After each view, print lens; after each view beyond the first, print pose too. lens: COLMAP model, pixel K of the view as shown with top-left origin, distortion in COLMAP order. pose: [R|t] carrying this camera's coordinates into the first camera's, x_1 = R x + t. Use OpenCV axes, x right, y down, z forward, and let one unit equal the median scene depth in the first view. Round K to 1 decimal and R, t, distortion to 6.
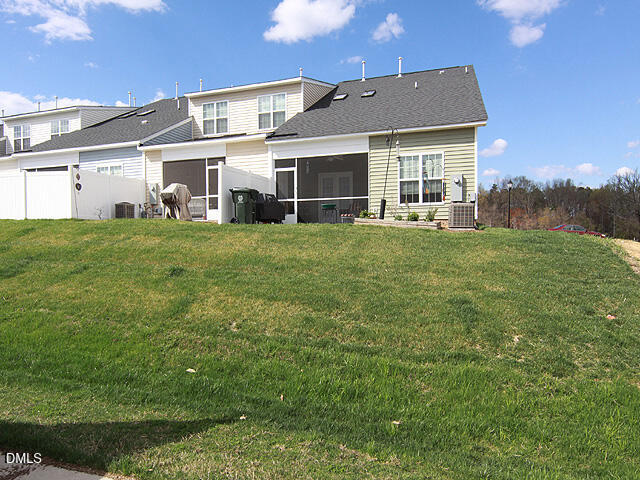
lens RADIAL K [[424.4, 0, 320.0], [0, 424.4, 240.0], [0, 0, 1]] dist [-0.011961, 0.000269]
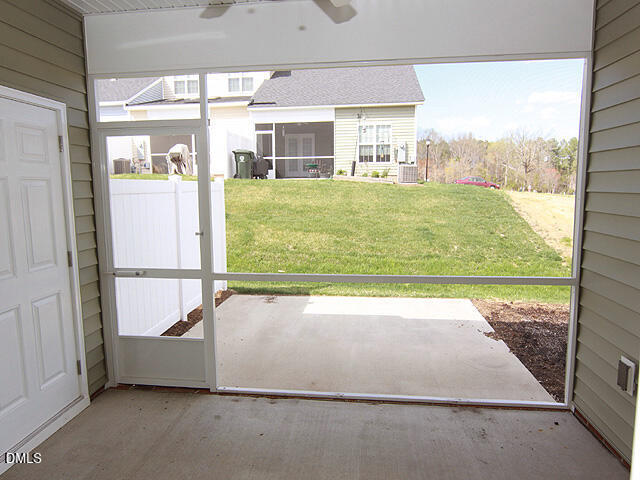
lens RADIAL K [[424.4, 0, 320.0], [0, 424.4, 240.0], [0, 0, 1]] dist [-0.011961, 0.000269]
pose [[0.980091, -0.026587, 0.196760, -0.192392], [0.002404, 0.992510, 0.122137, -0.009789], [-0.198534, -0.119233, 0.972814, -0.271502]]
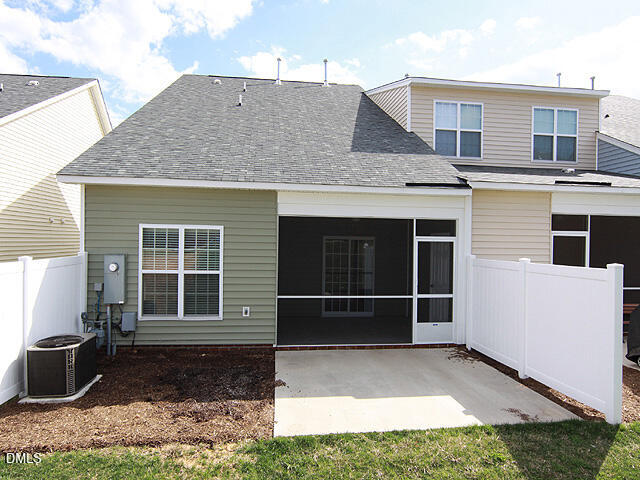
lens RADIAL K [[424.4, 0, 320.0], [0, 424.4, 240.0], [0, 0, 1]] dist [-0.011961, 0.000269]
pose [[-0.908215, -0.003722, -0.418487, 1.039200], [-0.006206, 0.999970, 0.004574, -0.122048], [0.418458, 0.006751, -0.908211, 2.238690]]
